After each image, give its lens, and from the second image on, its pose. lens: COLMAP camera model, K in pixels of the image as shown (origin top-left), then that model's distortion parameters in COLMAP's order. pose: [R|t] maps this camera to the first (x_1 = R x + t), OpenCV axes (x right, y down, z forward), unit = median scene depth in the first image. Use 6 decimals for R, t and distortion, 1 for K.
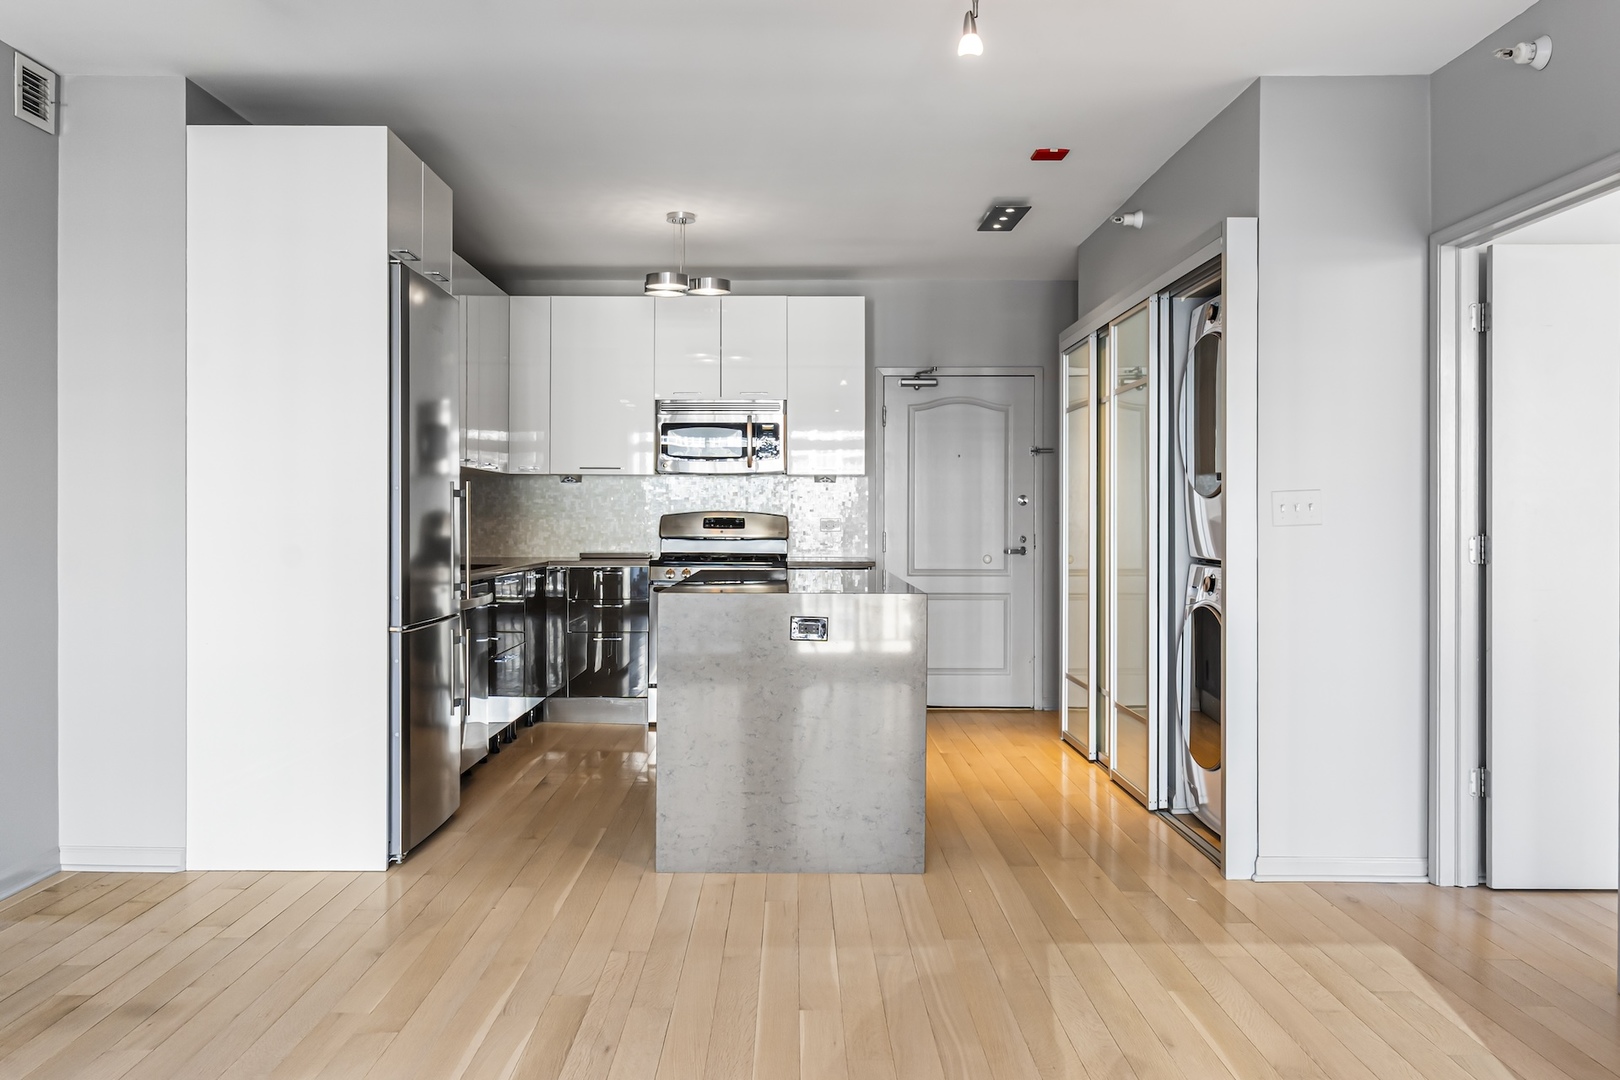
lens RADIAL K [[1238.4, 0, 808.2], [0, 1238.4, 533.9], [0, 0, 1]] dist [-0.000732, -0.000717]
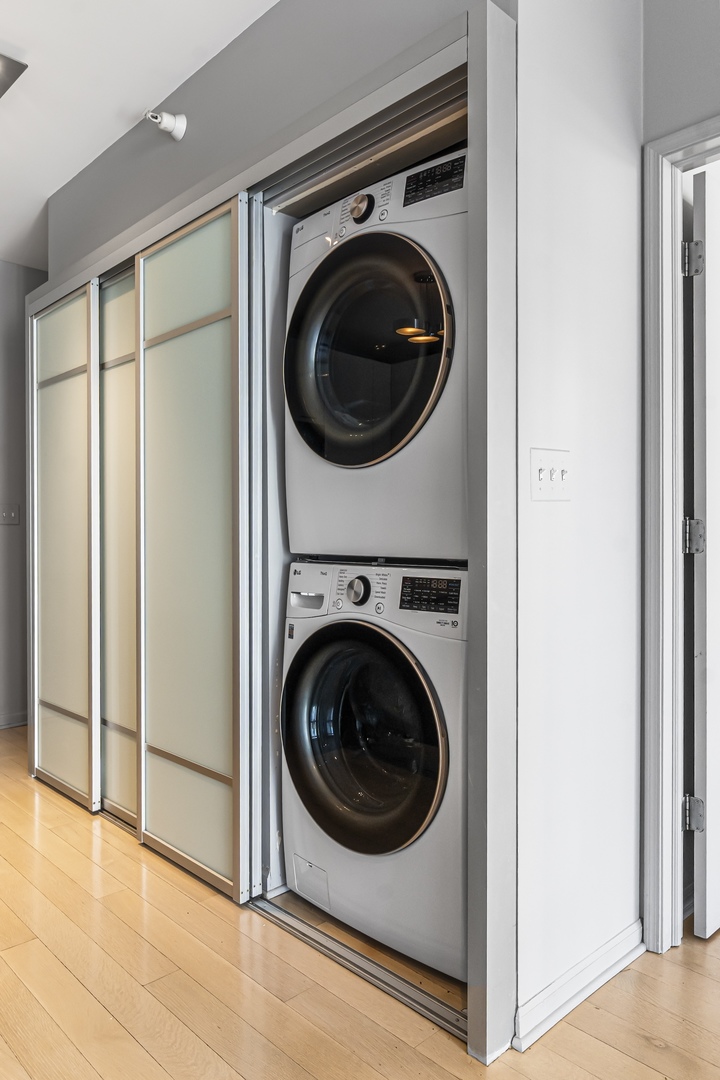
lens RADIAL K [[782.0, 0, 357.7], [0, 782.0, 537.3], [0, 0, 1]] dist [-0.001708, -0.004287]
pose [[0.746260, -0.005927, 0.665629, 0.022774], [0.013166, 0.999896, -0.005857, 0.011788], [-0.665525, 0.013134, 0.746260, 0.611030]]
